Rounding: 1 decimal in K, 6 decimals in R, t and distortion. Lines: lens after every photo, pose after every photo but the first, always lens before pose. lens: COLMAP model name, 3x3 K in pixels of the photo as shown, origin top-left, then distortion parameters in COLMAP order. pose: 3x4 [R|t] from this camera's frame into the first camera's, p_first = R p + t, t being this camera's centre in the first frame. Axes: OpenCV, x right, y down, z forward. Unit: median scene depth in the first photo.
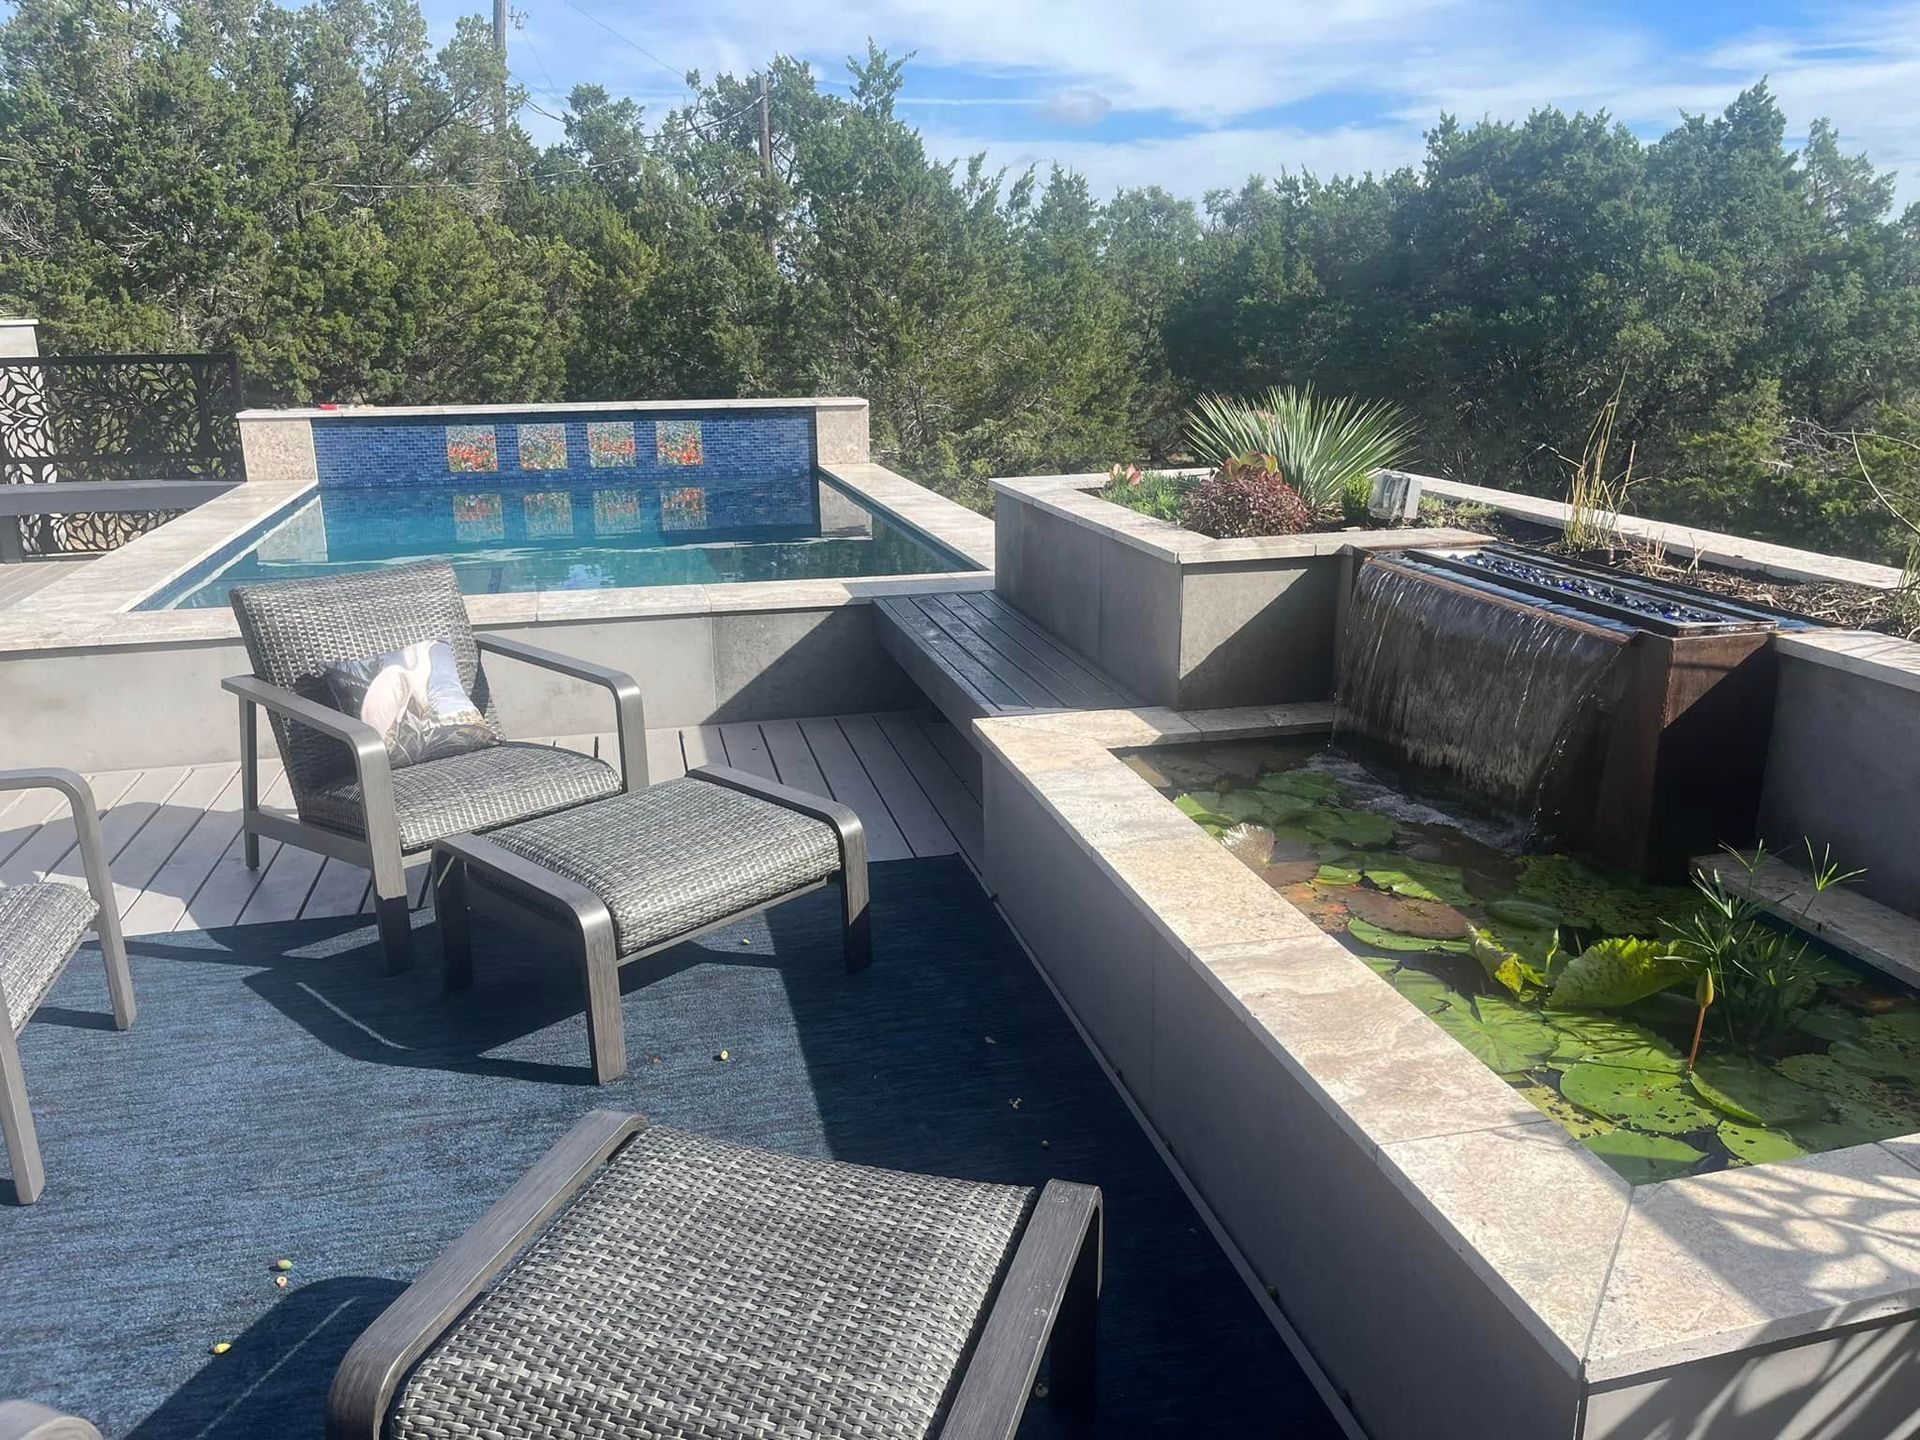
lens RADIAL K [[1451.2, 0, 958.5], [0, 1451.2, 691.1], [0, 0, 1]] dist [0.052922, -0.070716]
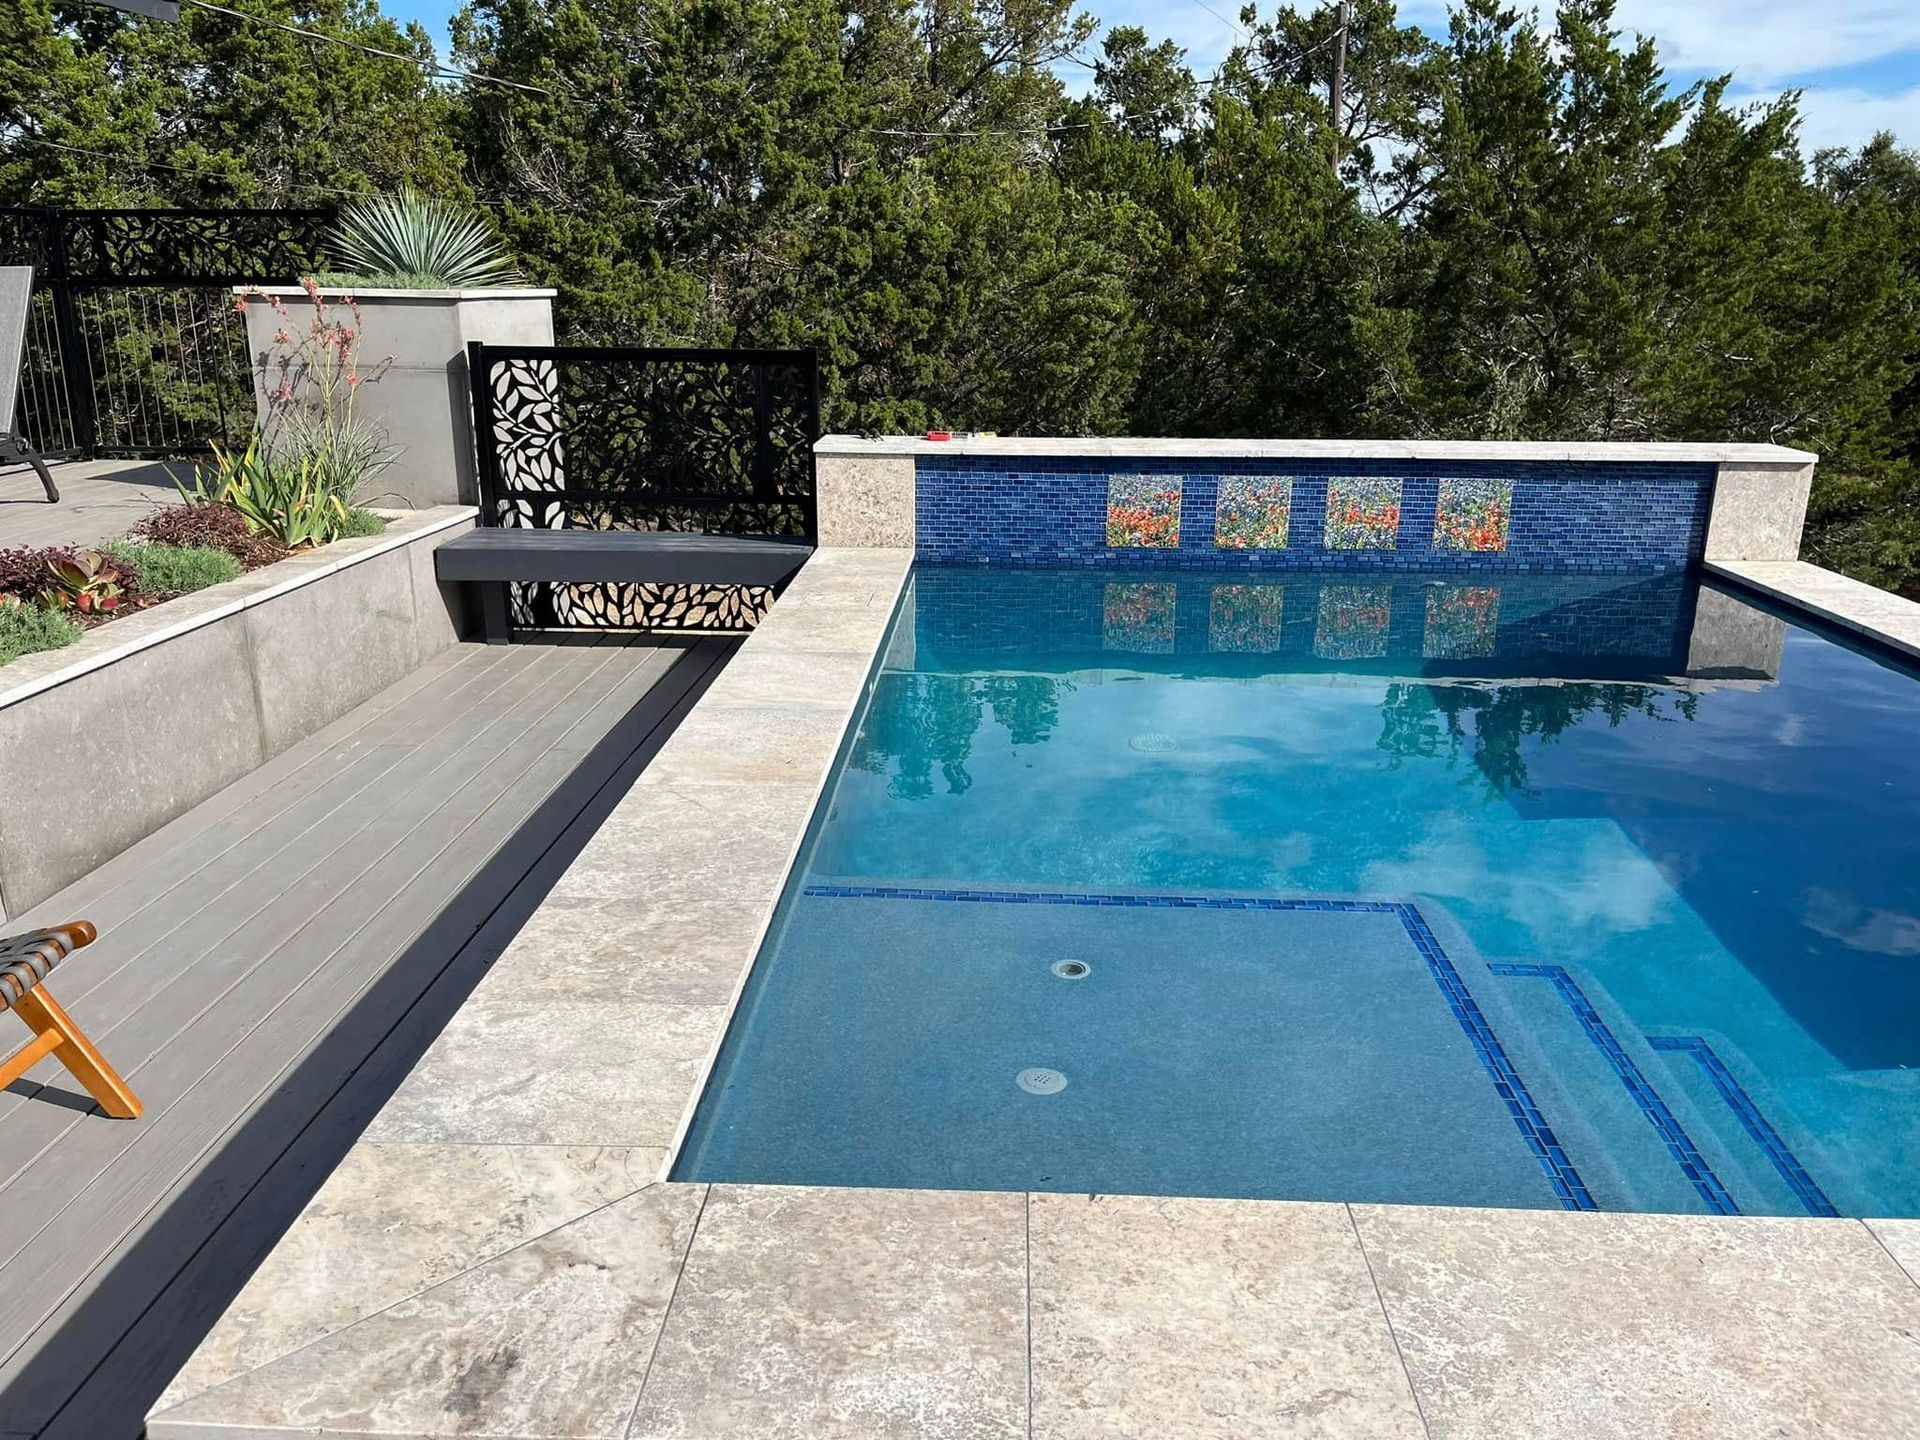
lens RADIAL K [[1451.2, 0, 960.6], [0, 1451.2, 705.1], [0, 0, 1]] dist [0.052922, -0.070716]
pose [[0.957354, 0.097456, -0.271986, -0.148680], [-0.089935, 0.995144, 0.040013, -0.064920], [0.274564, -0.013845, 0.961469, 0.240554]]
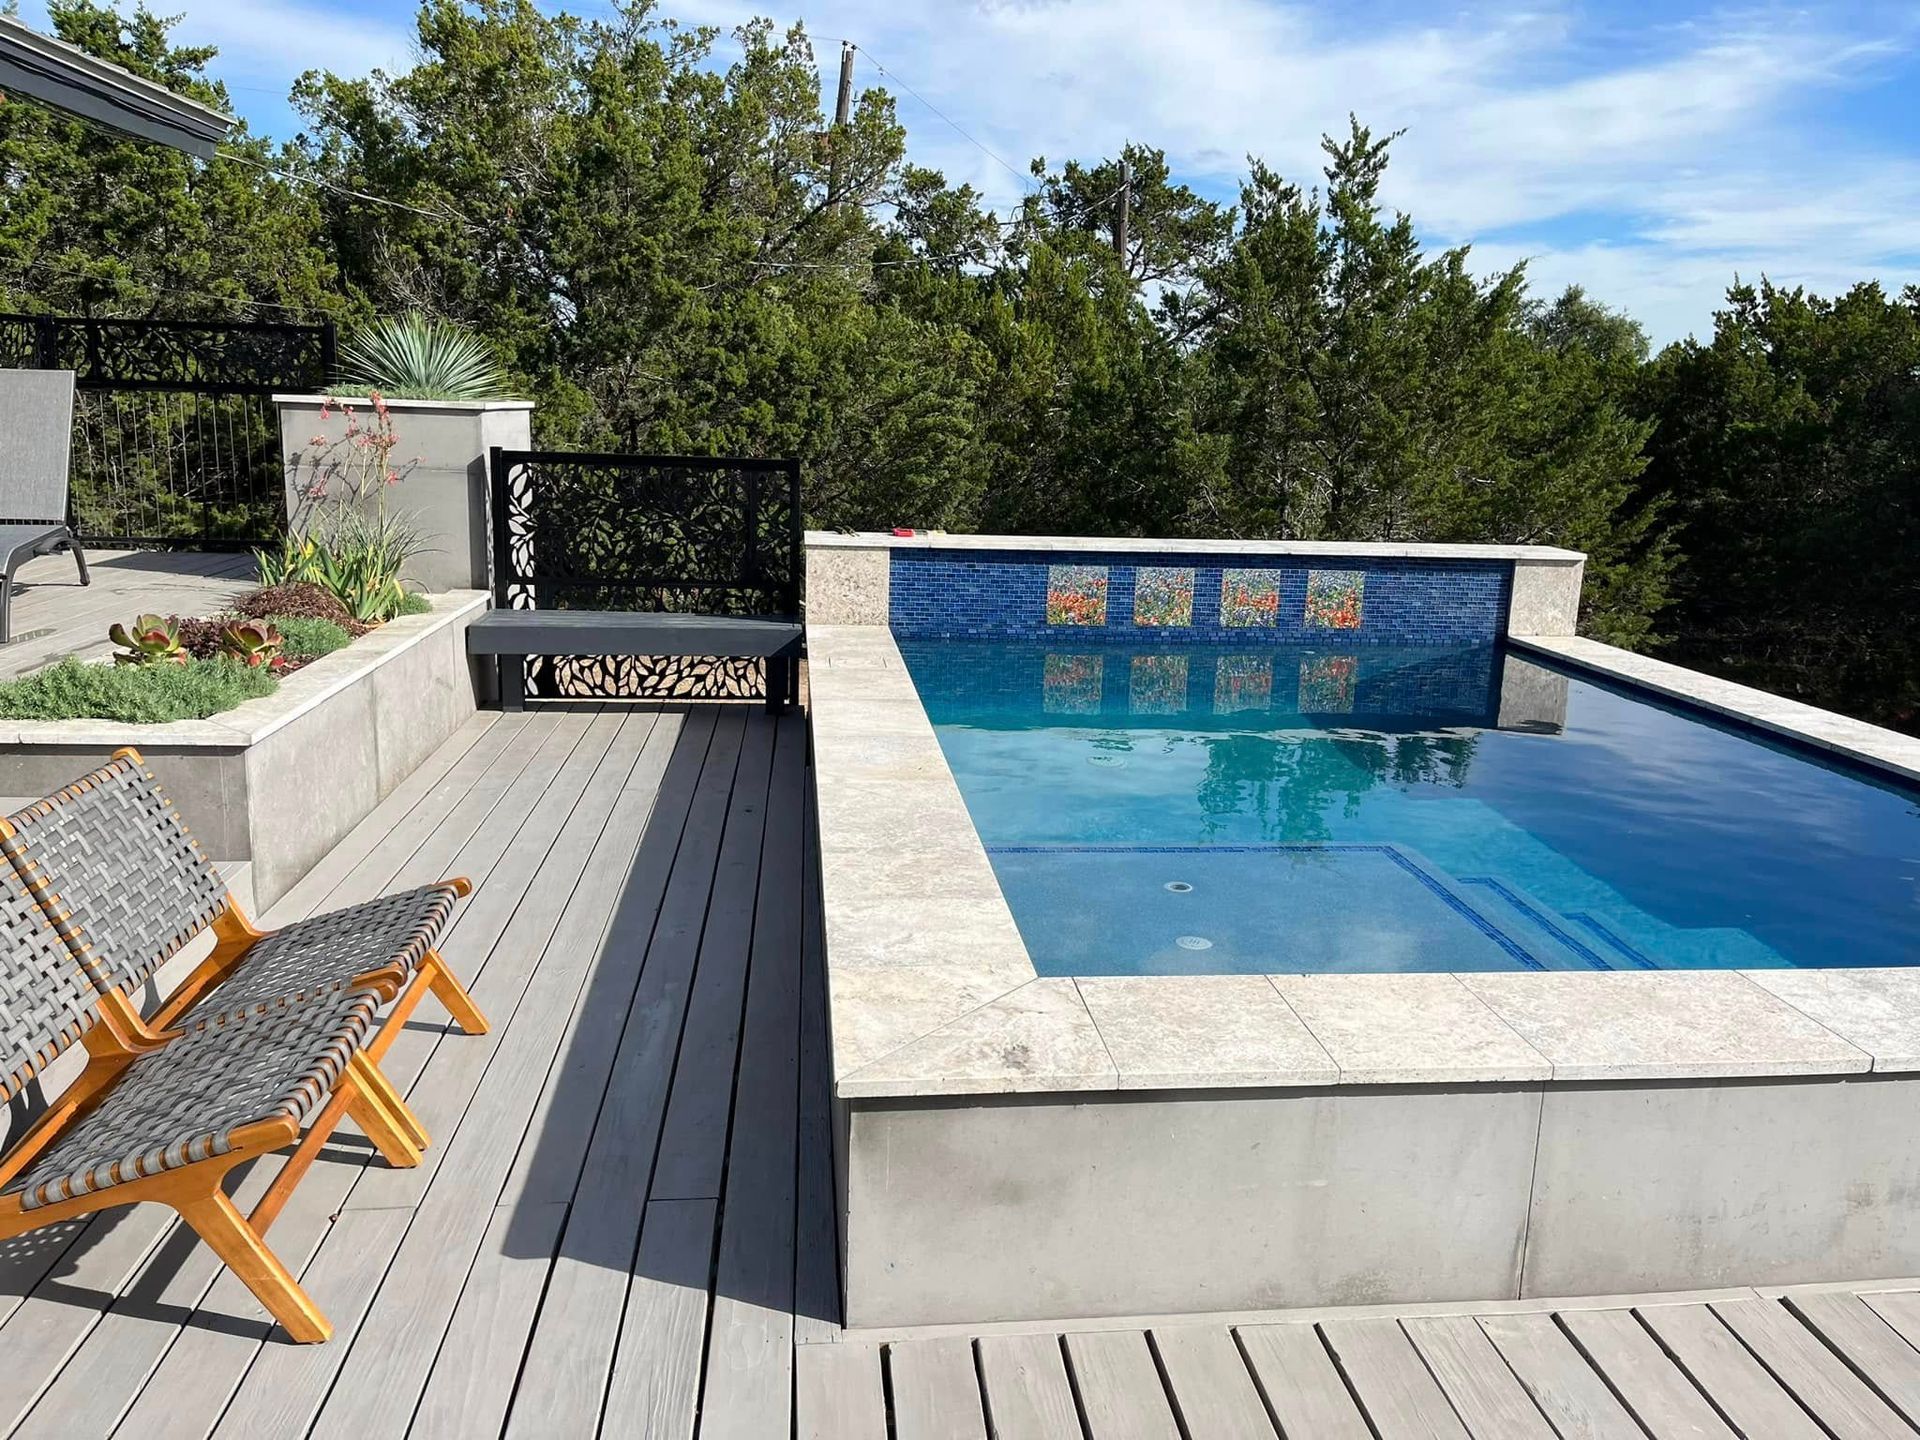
lens RADIAL K [[1451.2, 0, 968.0], [0, 1451.2, 688.0], [0, 0, 1]] dist [0.052922, -0.070716]
pose [[0.990312, 0.067425, -0.121388, -0.190258], [-0.074925, 0.995483, -0.058313, -0.044543], [0.116908, 0.066843, 0.990891, 0.156979]]
